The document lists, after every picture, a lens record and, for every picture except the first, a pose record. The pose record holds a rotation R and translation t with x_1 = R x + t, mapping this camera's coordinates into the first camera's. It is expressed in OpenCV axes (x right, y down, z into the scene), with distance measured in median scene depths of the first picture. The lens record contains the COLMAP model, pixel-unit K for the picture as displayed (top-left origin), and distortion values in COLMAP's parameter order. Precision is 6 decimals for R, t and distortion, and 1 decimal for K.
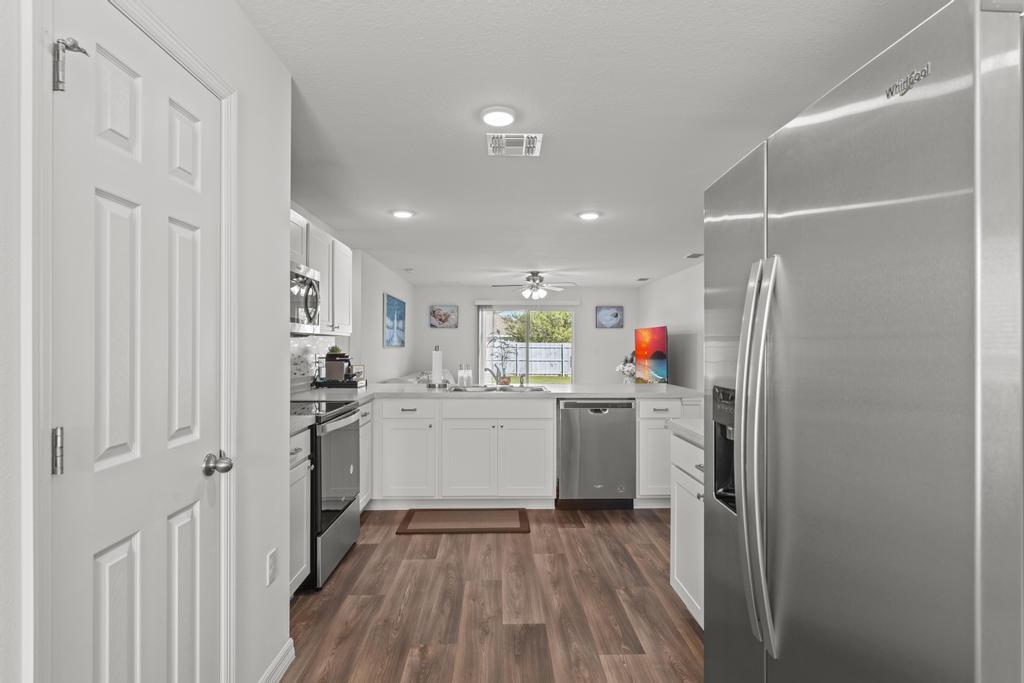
lens RADIAL K [[518.3, 0, 512.6], [0, 518.3, 342.9], [0, 0, 1]] dist [-0.000789, -0.000012]
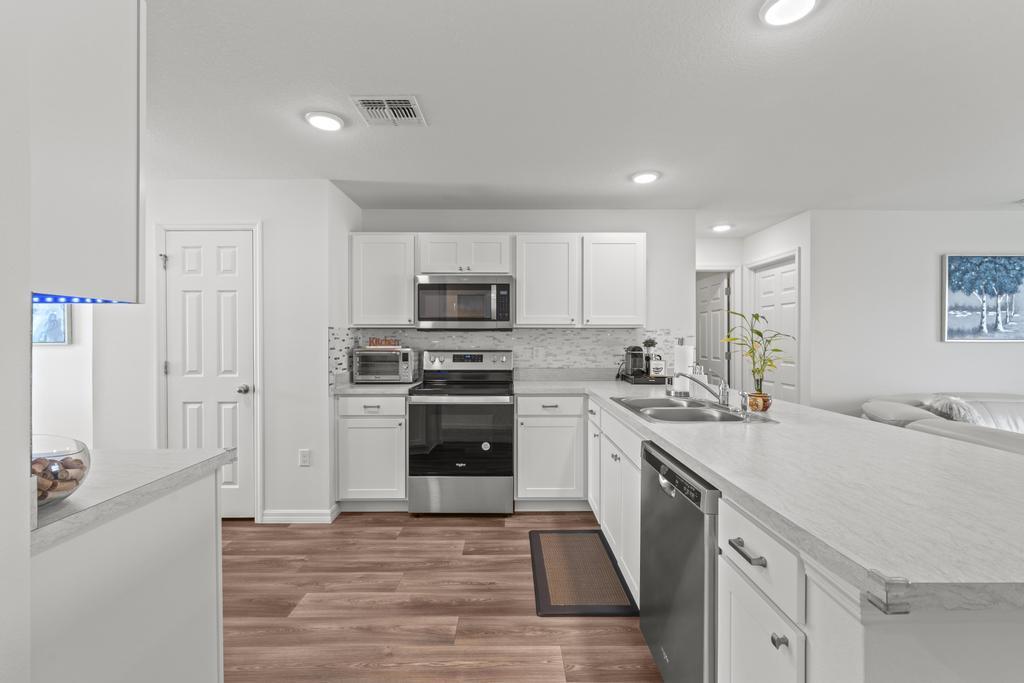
lens RADIAL K [[448.0, 0, 510.9], [0, 448.0, 339.9], [0, 0, 1]] dist [-0.003593, -0.000259]
pose [[-0.027020, 0.000731, -0.999635, 0.545481], [0.005212, 0.999986, 0.000590, 0.006842], [0.999621, -0.005194, -0.027024, 0.874252]]
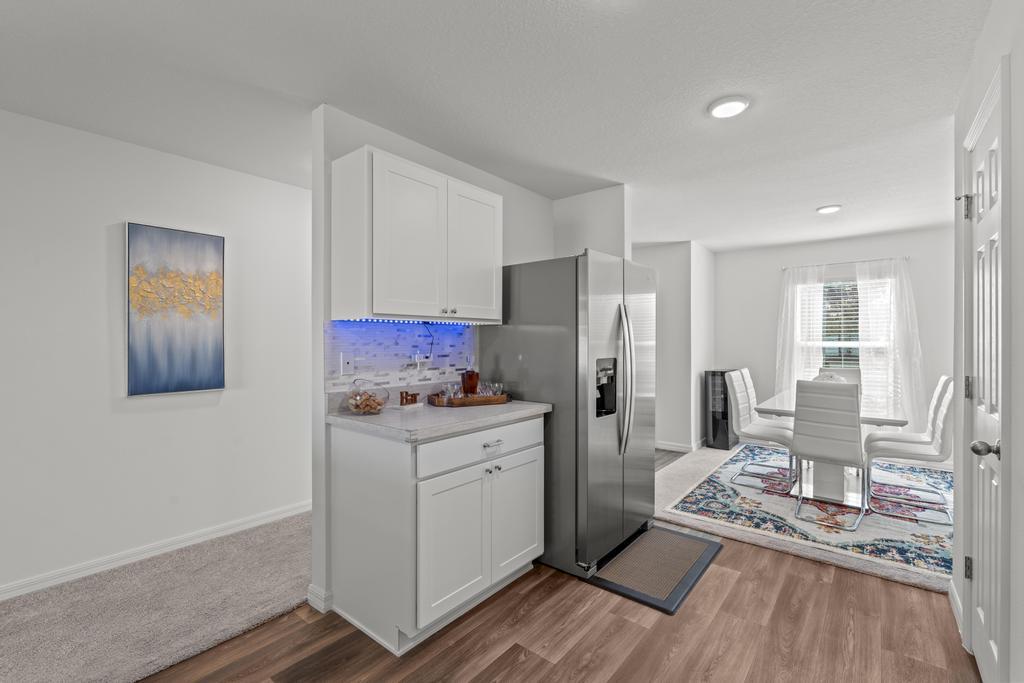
lens RADIAL K [[448.0, 0, 521.3], [0, 448.0, 341.3], [0, 0, 1]] dist [-0.003593, -0.000259]
pose [[-0.764549, -0.001354, 0.644565, -0.174990], [-0.006800, 0.999959, -0.005965, 0.015586], [-0.644530, -0.008944, -0.764527, 1.262909]]
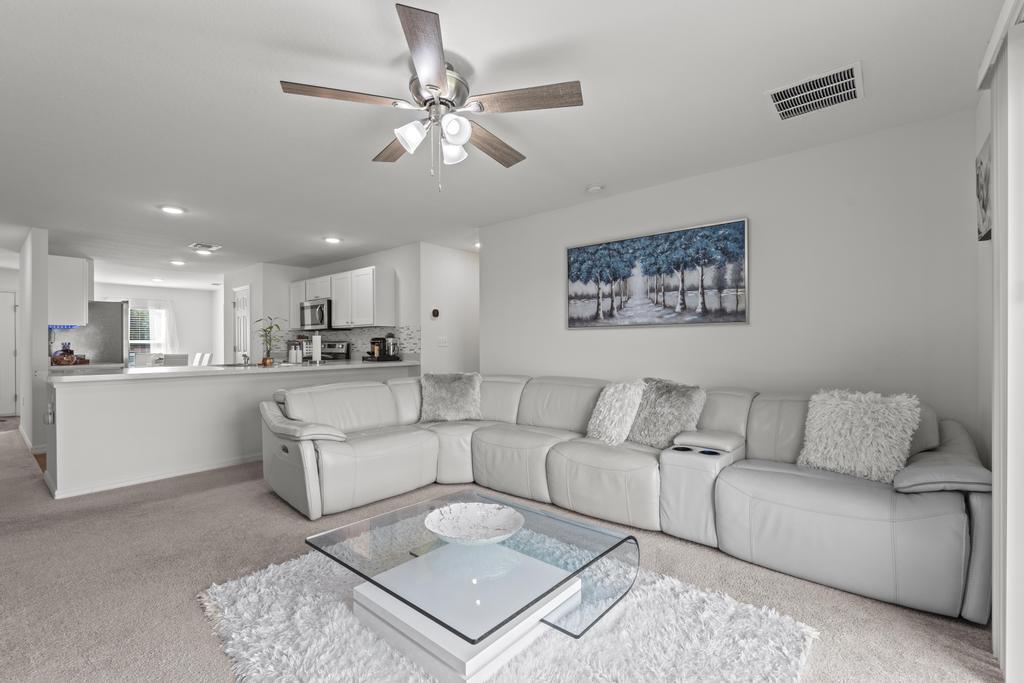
lens RADIAL K [[448.0, 0, 508.3], [0, 448.0, 344.2], [0, 0, 1]] dist [-0.003593, -0.000259]
pose [[-0.663131, 0.008551, -0.748454, 0.422486], [0.013450, 0.999909, -0.000492, 0.048337], [0.748382, -0.010393, -0.663186, 2.358793]]
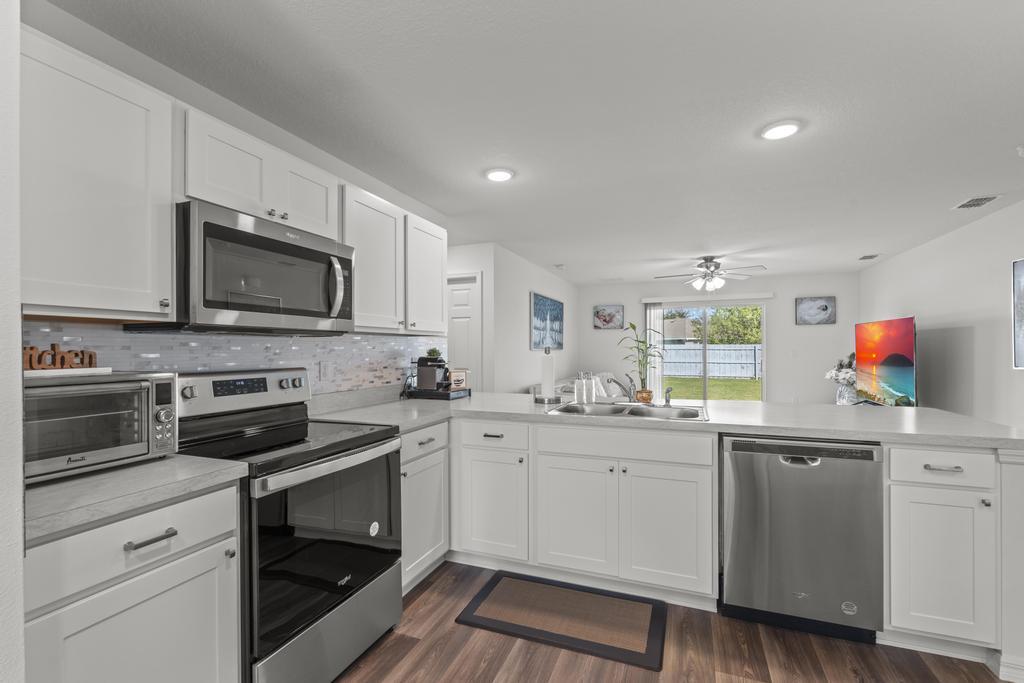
lens RADIAL K [[448.0, 0, 511.5], [0, 448.0, 349.8], [0, 0, 1]] dist [-0.003593, -0.000259]
pose [[0.918067, -0.005506, -0.396386, 0.071375], [0.008897, 0.999938, 0.006715, 0.005283], [0.396324, -0.009691, 0.918059, 0.432223]]
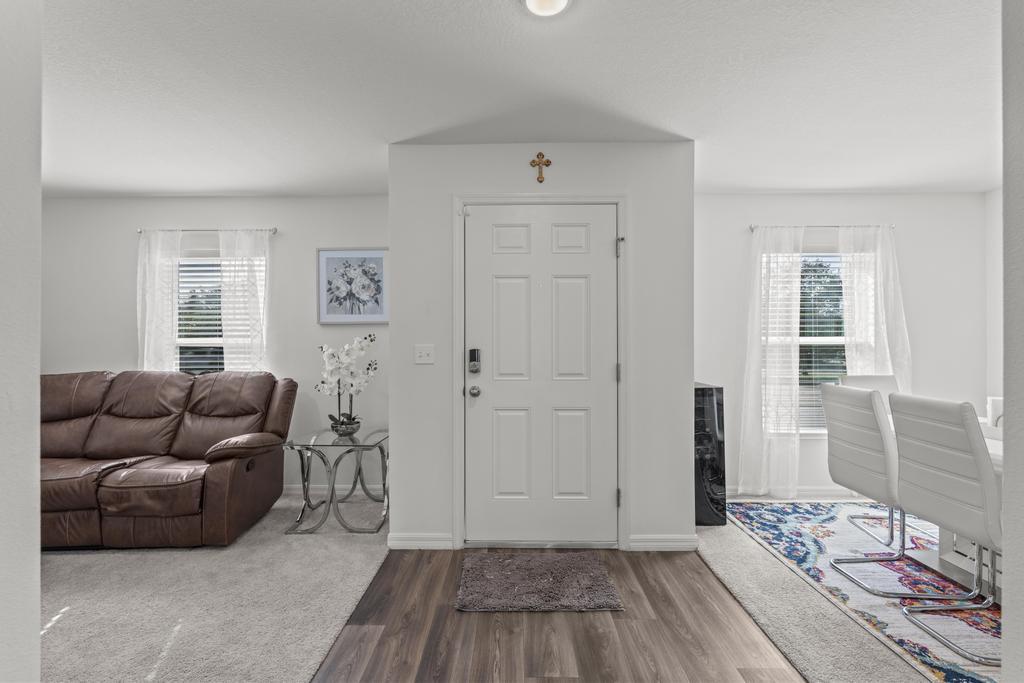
lens RADIAL K [[448.0, 0, 508.1], [0, 448.0, 349.2], [0, 0, 1]] dist [-0.003593, -0.000259]
pose [[-0.999179, 0.005253, 0.040176, -0.165756], [0.005121, 0.999981, -0.003393, 0.026536], [-0.040193, -0.003184, -0.999187, 1.081412]]
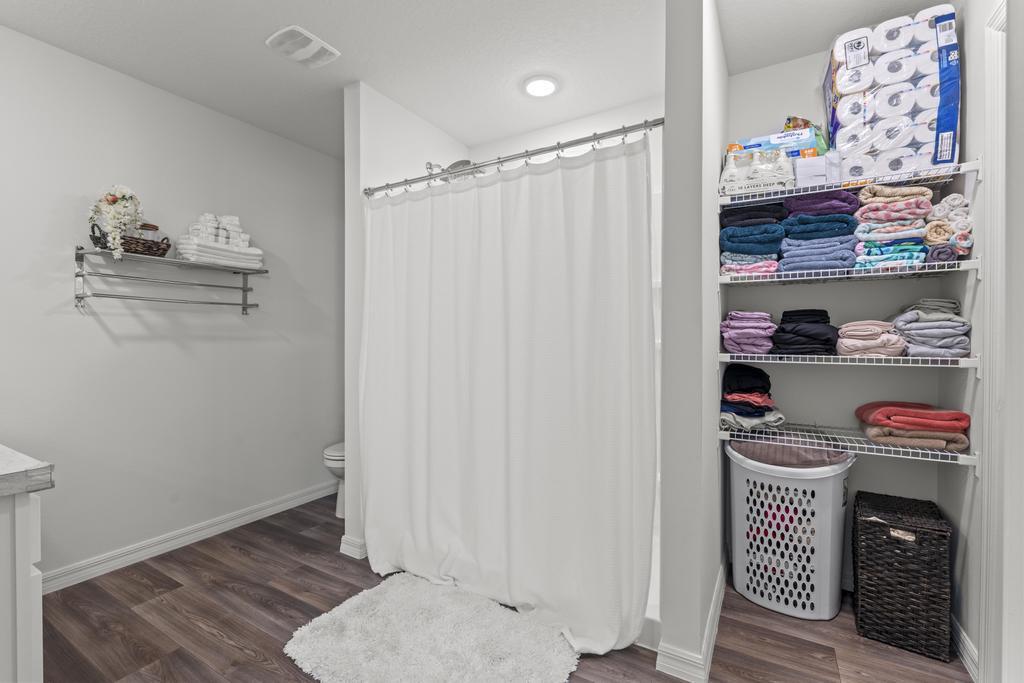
lens RADIAL K [[448.0, 0, 509.6], [0, 448.0, 341.0], [0, 0, 1]] dist [-0.003593, -0.000259]
pose [[0.534739, -0.001203, 0.845017, -0.344279], [-0.004786, 0.999979, 0.004452, 0.047737], [-0.845004, -0.006425, 0.534721, 0.206939]]
